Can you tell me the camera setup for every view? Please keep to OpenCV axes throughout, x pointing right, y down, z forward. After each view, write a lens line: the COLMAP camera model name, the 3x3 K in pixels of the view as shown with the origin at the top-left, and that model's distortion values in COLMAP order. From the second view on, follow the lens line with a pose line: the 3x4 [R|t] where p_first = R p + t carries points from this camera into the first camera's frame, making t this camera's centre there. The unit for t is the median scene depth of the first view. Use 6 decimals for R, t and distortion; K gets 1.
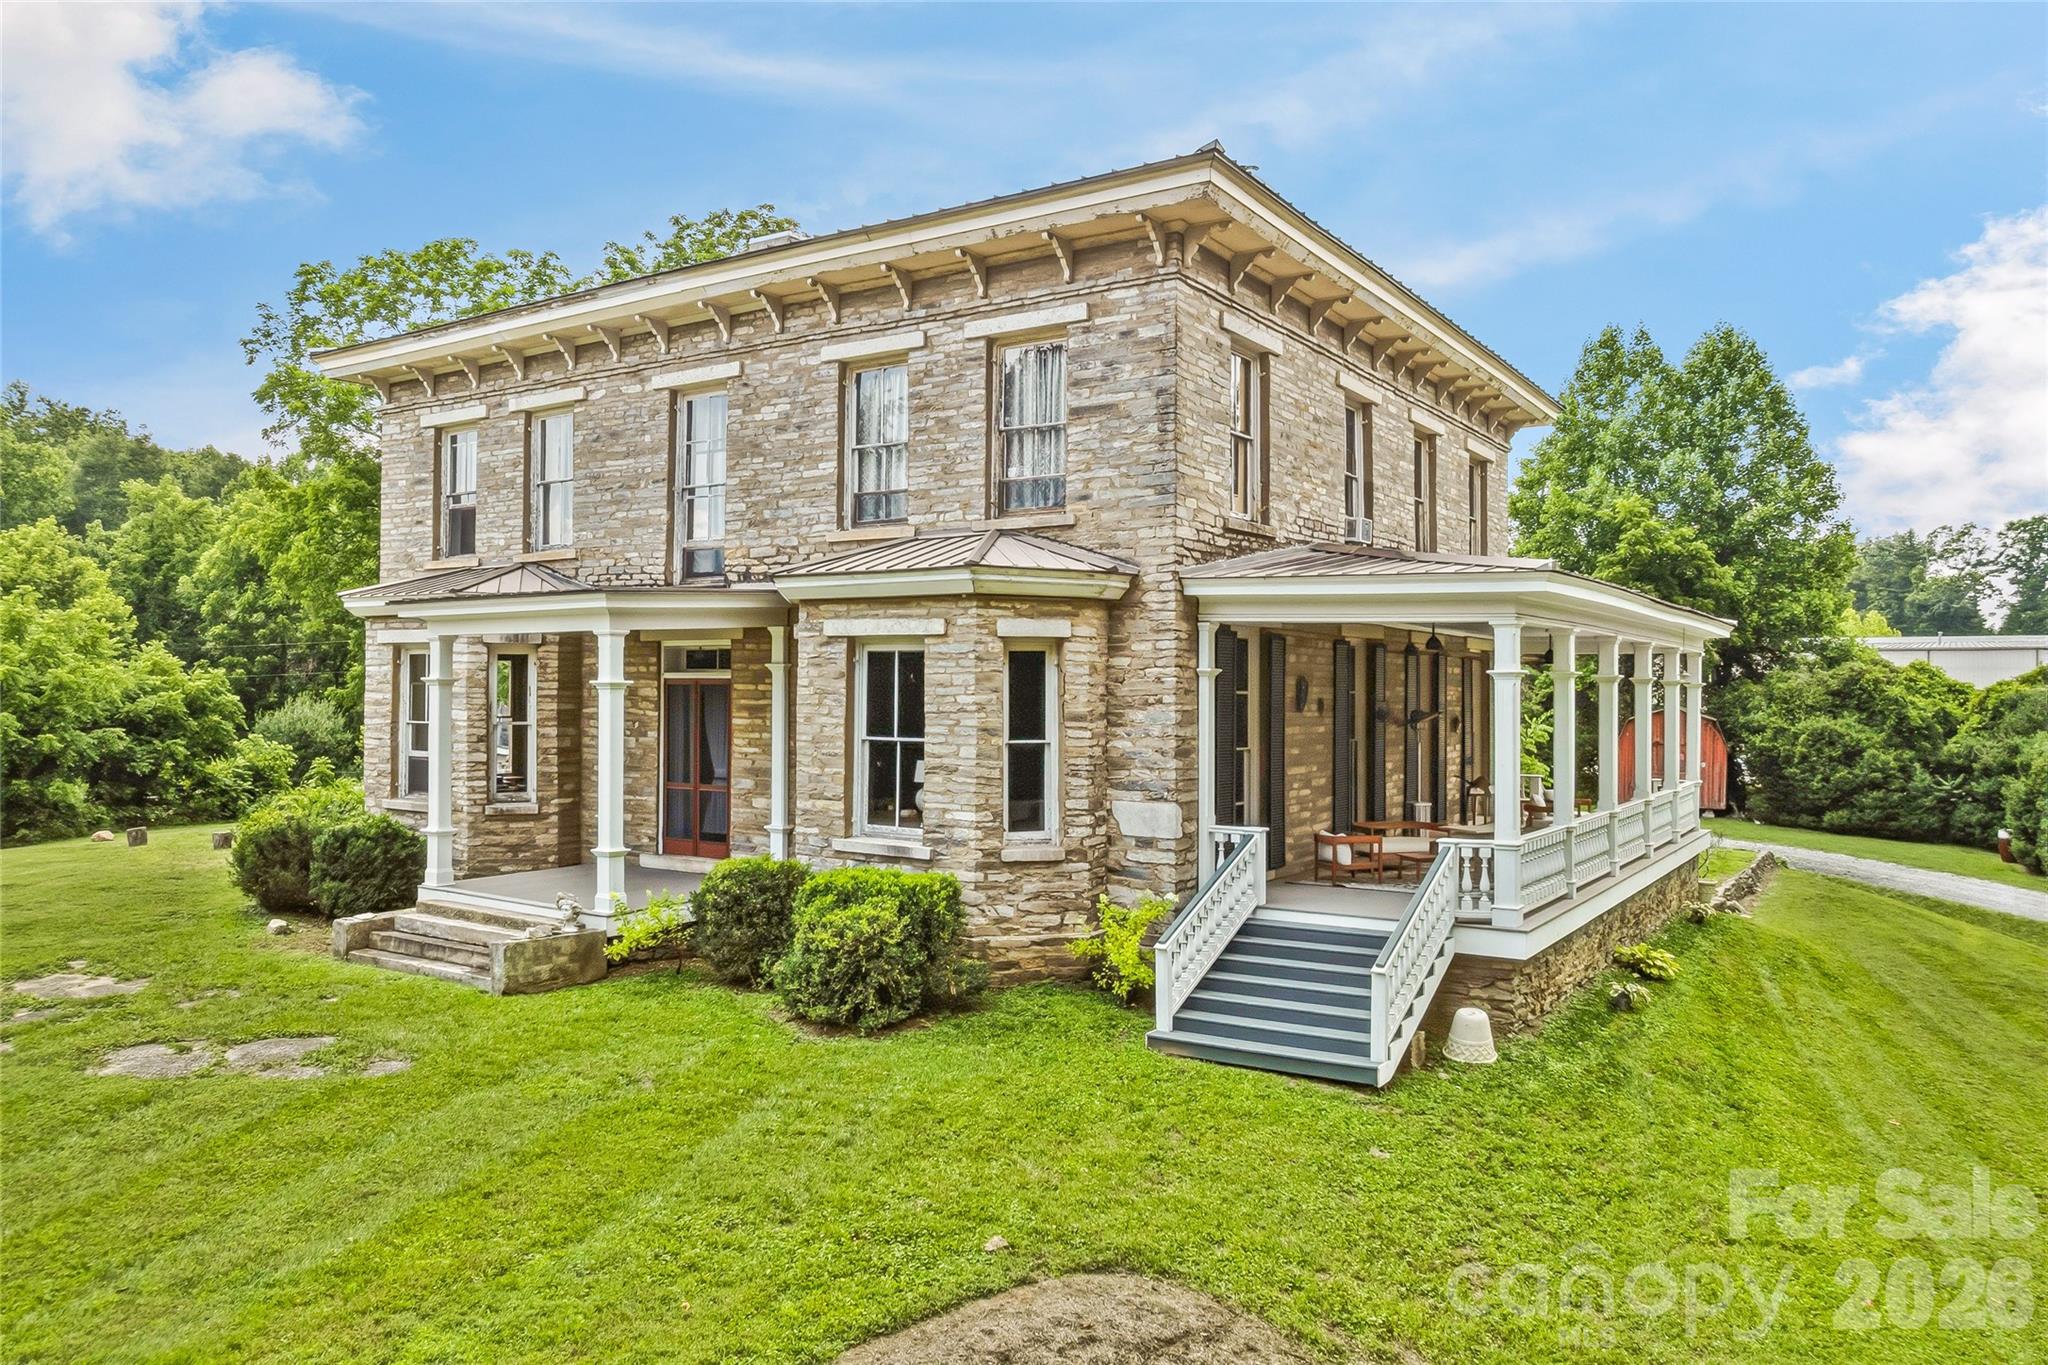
lens RADIAL K [[1448.2, 0, 1022.3], [0, 1448.2, 684.1], [0, 0, 1]] dist [-0.022318, -0.022346]
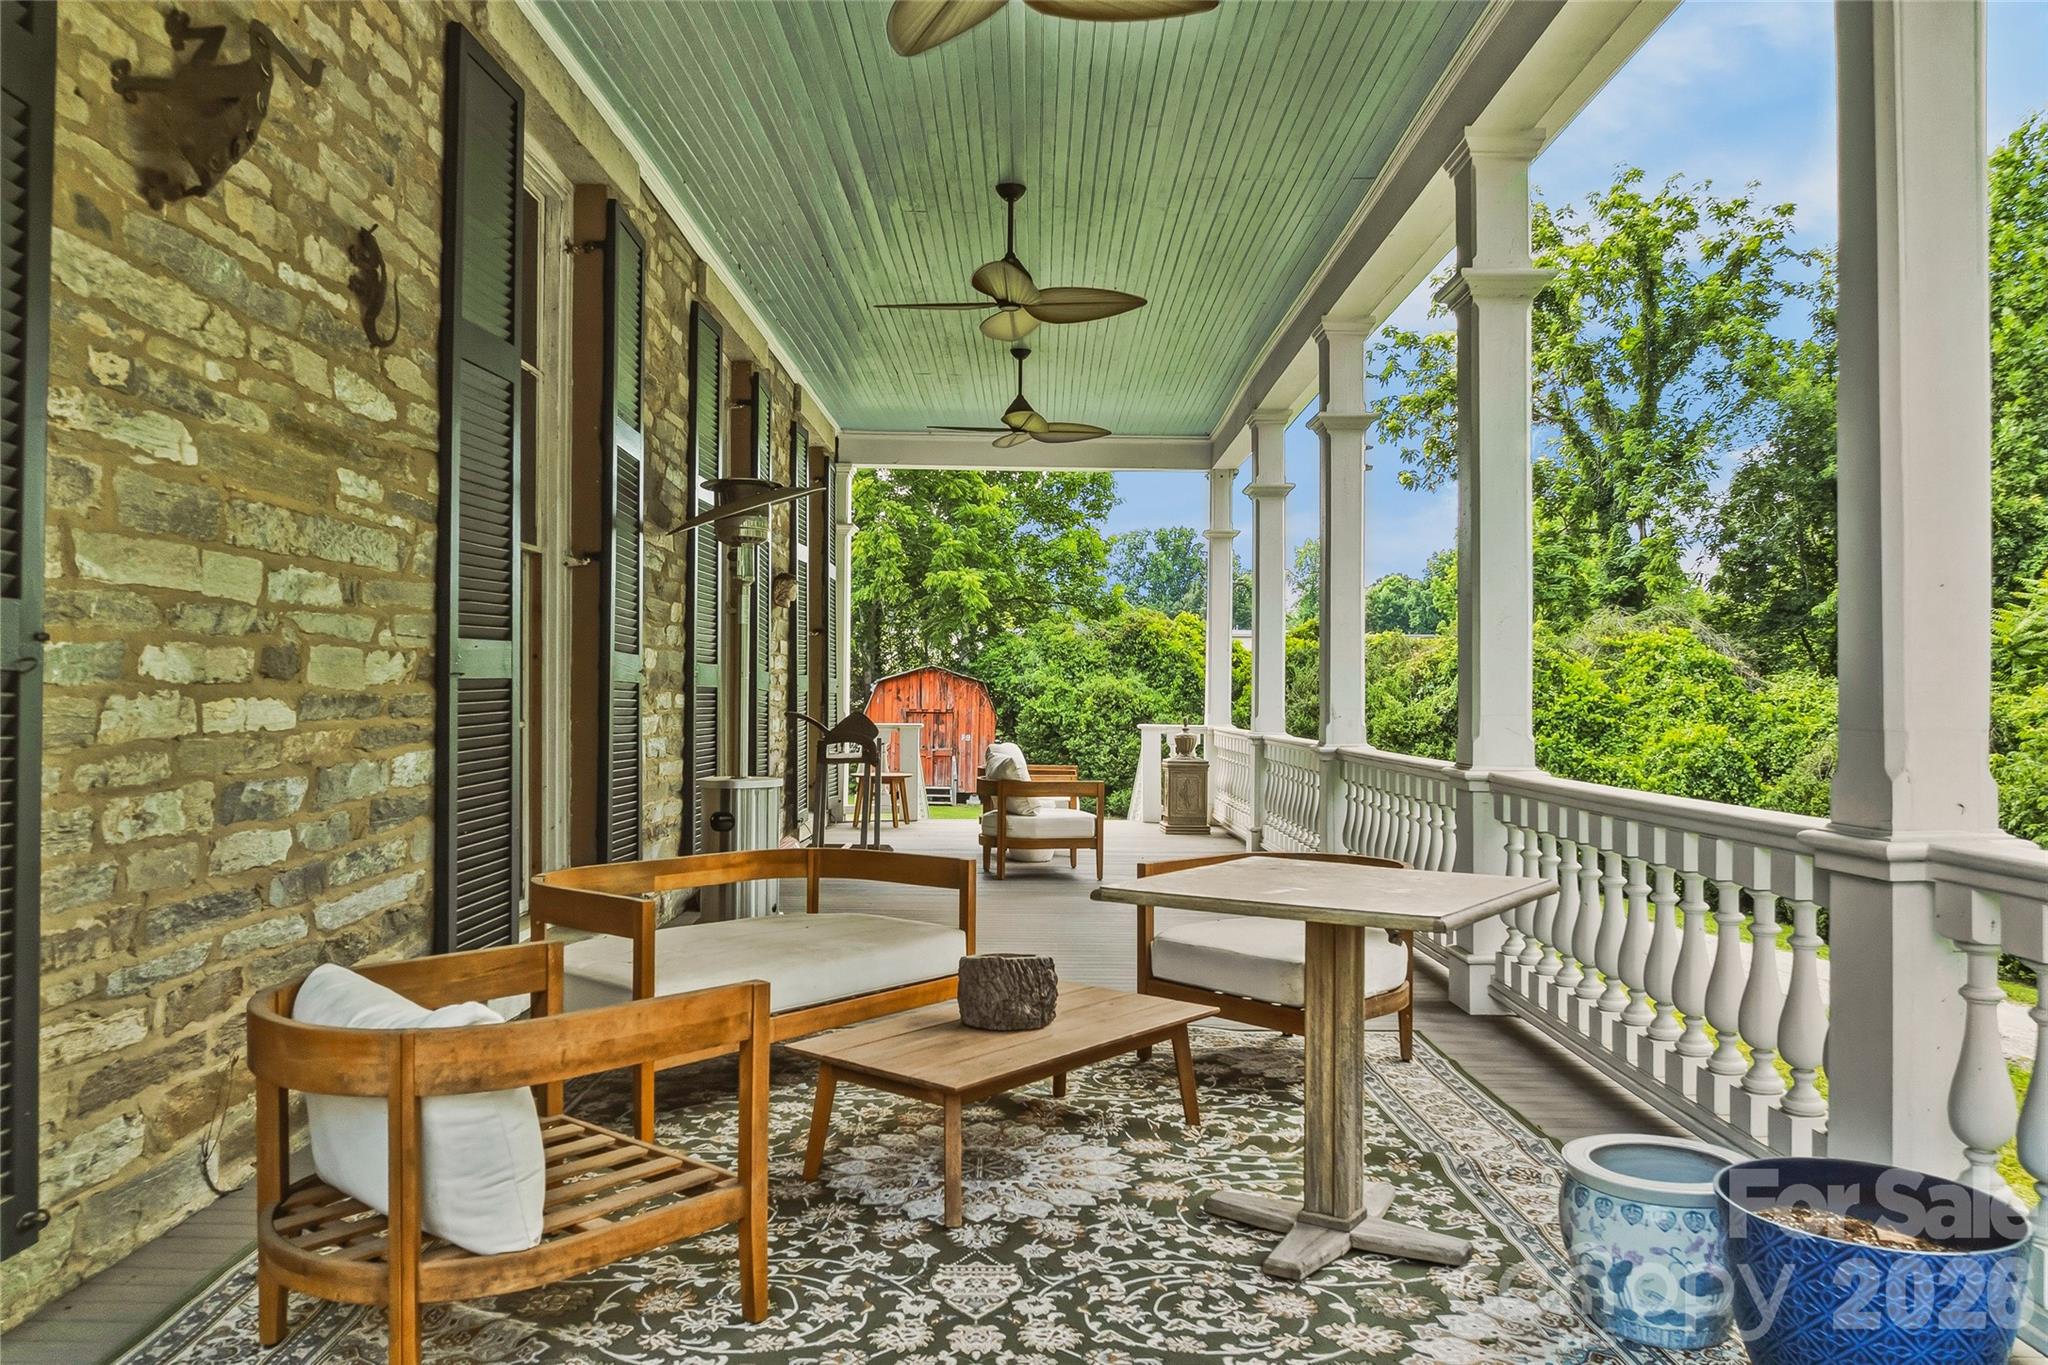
lens RADIAL K [[1448.2, 0, 1022.6], [0, 1448.2, 685.4], [0, 0, 1]] dist [-0.022318, -0.022346]
pose [[0.841519, 0.003962, 0.540213, 0.178402], [-0.003985, 0.999991, -0.001126, 0.070432], [-0.540212, -0.001205, 0.841528, 0.801349]]
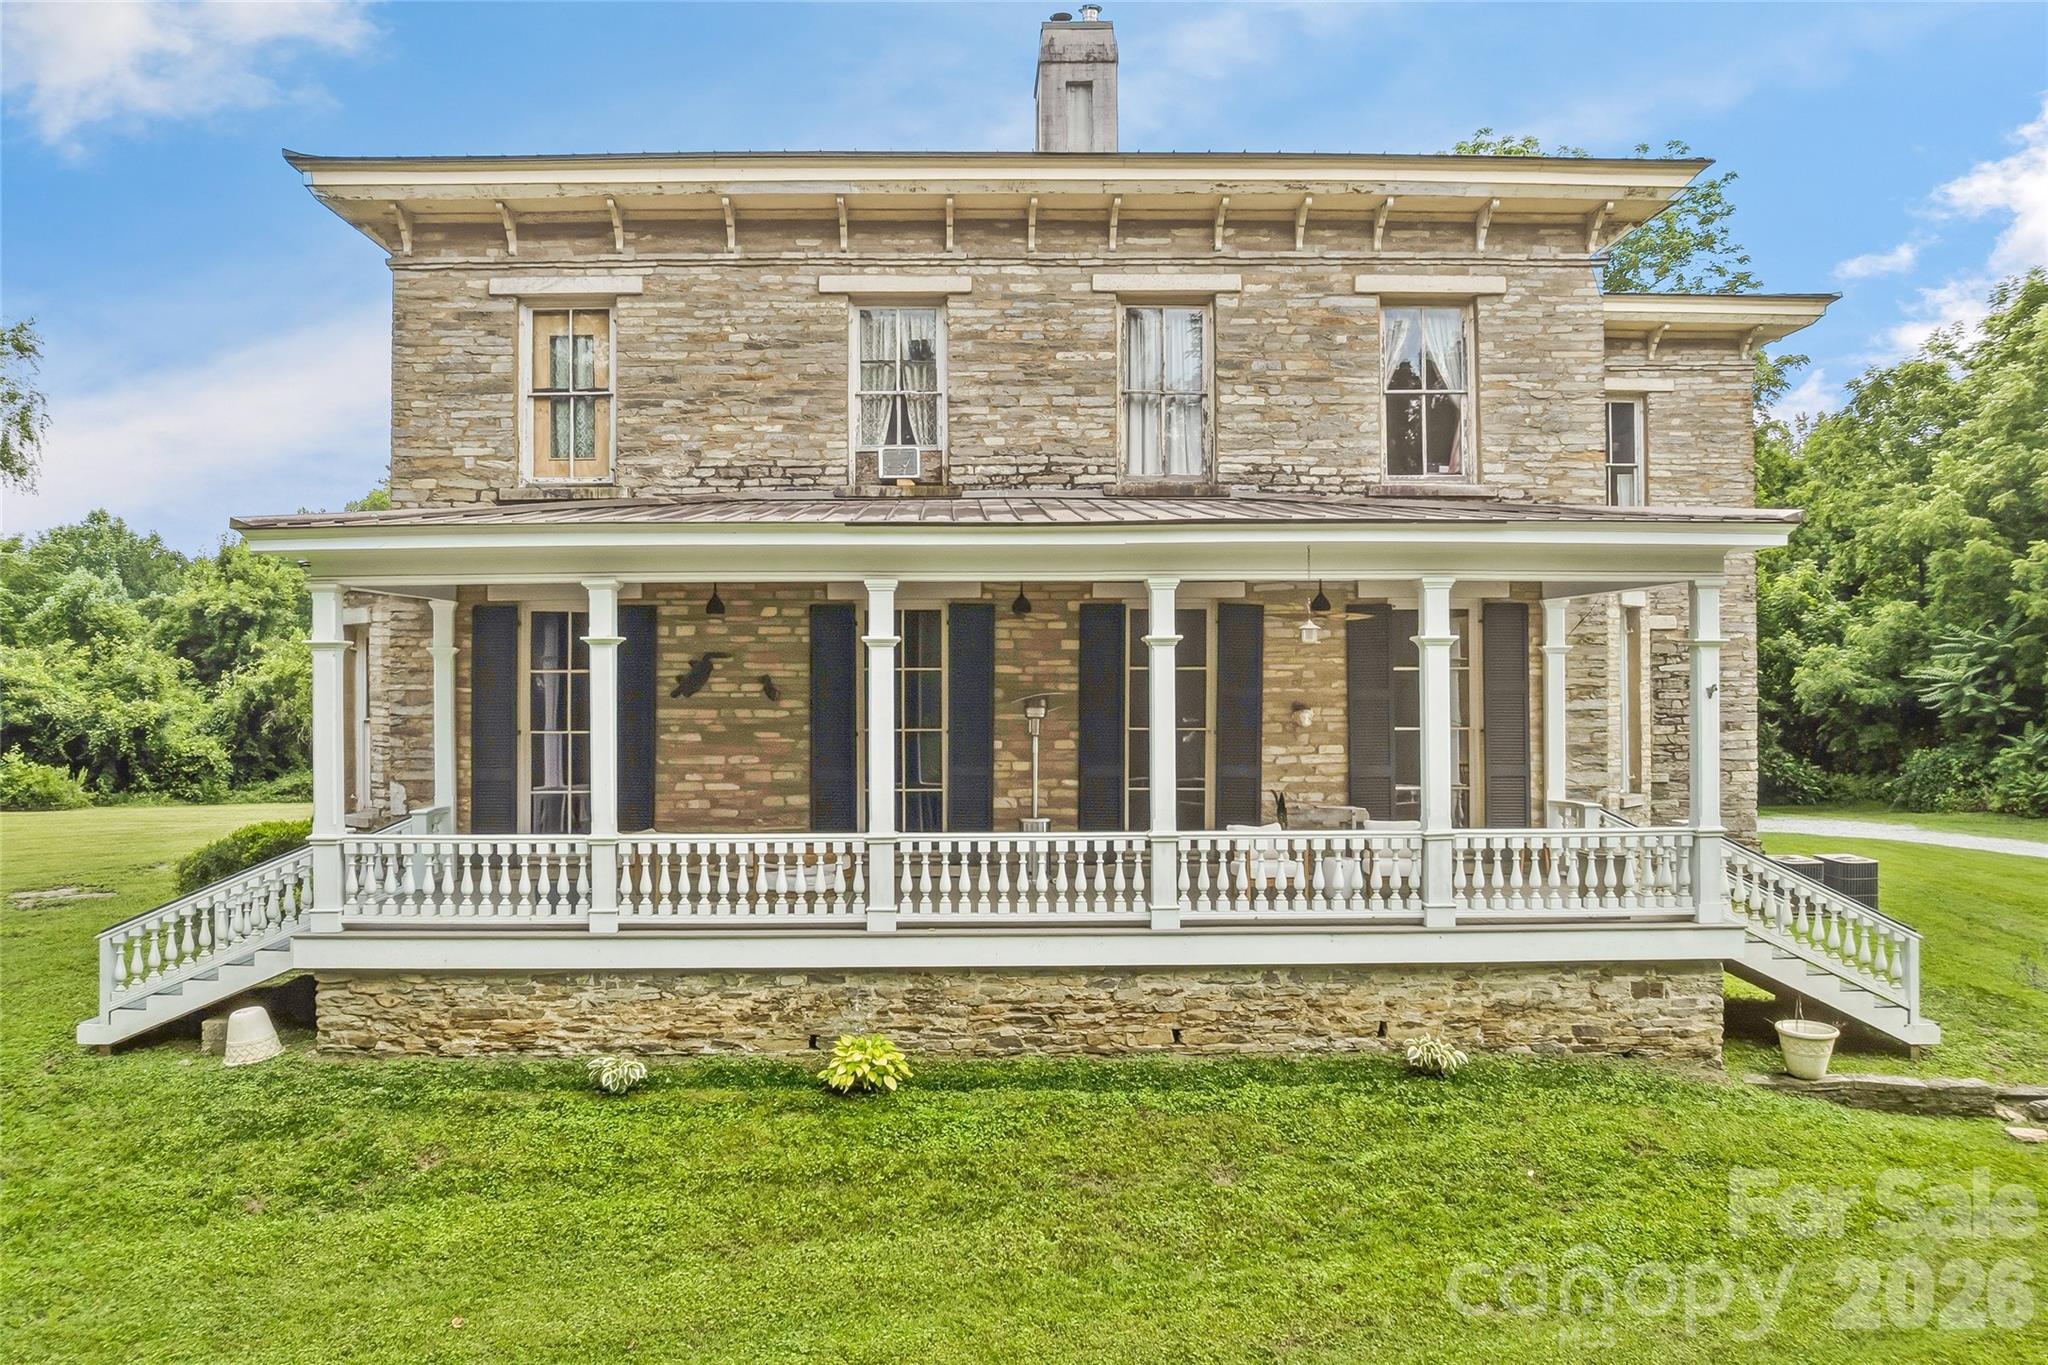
lens RADIAL K [[1448.2, 0, 1023.5], [0, 1448.2, 687.2], [0, 0, 1]] dist [-0.022318, -0.022346]
pose [[0.556231, -0.020789, -0.830767, 0.993932], [0.009331, 0.999780, -0.018772, 0.033517], [0.830975, 0.002690, 0.556303, 0.665247]]
